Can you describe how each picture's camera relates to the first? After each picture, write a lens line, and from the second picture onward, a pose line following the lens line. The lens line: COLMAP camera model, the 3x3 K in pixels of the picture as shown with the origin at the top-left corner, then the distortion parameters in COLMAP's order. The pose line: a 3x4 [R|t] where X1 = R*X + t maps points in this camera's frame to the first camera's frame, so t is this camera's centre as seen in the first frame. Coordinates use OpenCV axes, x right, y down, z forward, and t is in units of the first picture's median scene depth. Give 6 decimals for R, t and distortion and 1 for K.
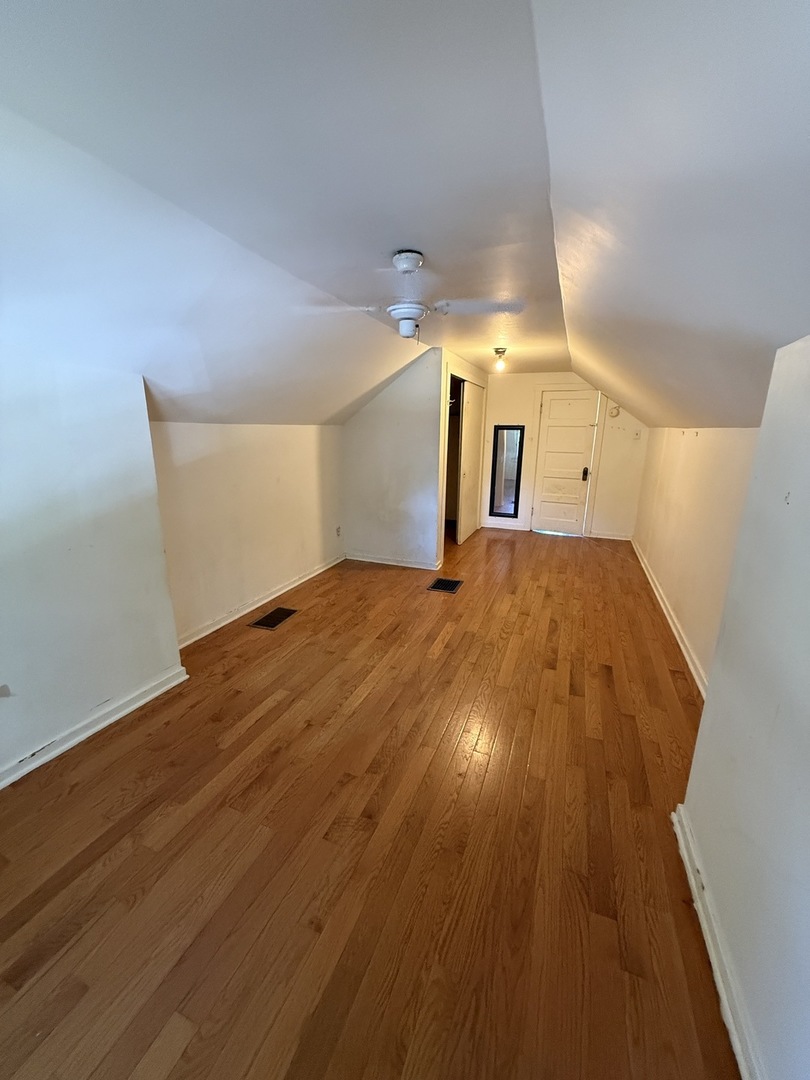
lens RADIAL K [[429.7, 0, 403.9], [0, 429.7, 540.6], [0, 0, 1]] dist [-0.002169, -0.000081]
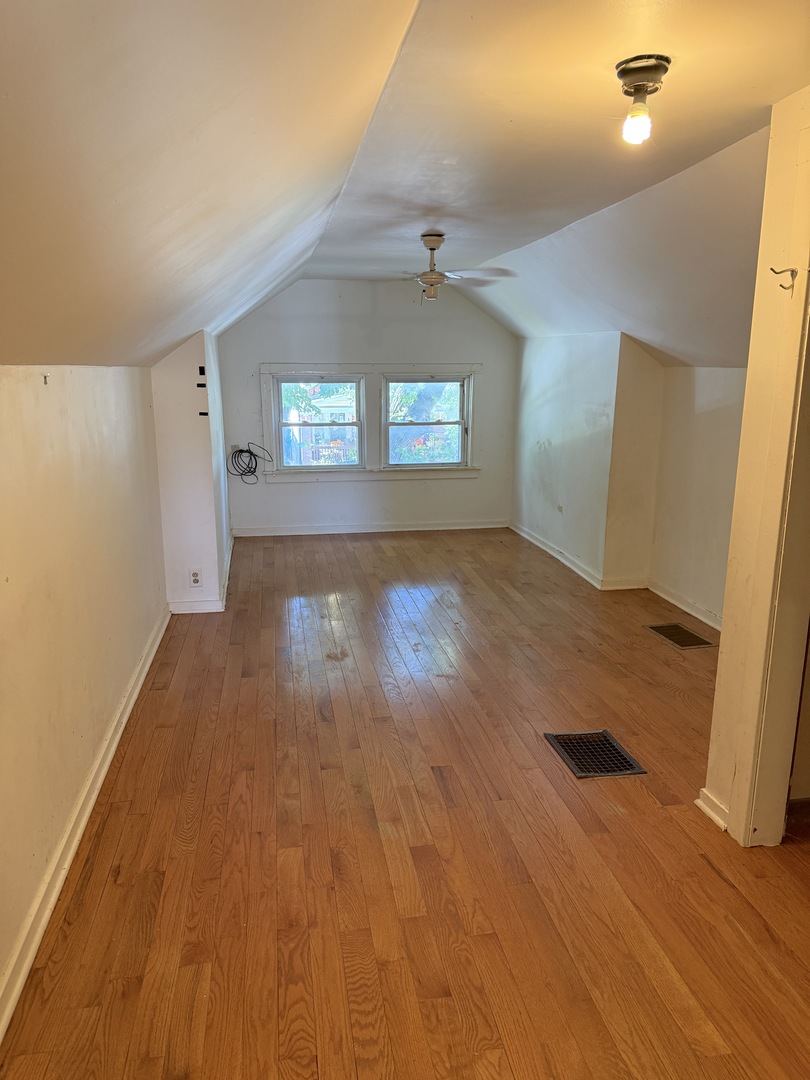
lens RADIAL K [[759.6, 0, 404.7], [0, 759.6, 540.3], [0, 0, 1]] dist [0.008383, 0.000692]
pose [[-0.852805, 0.105907, -0.511378, 0.736506], [-0.136806, 0.899718, 0.414478, -0.434221], [0.503992, 0.423429, -0.752795, 1.682585]]
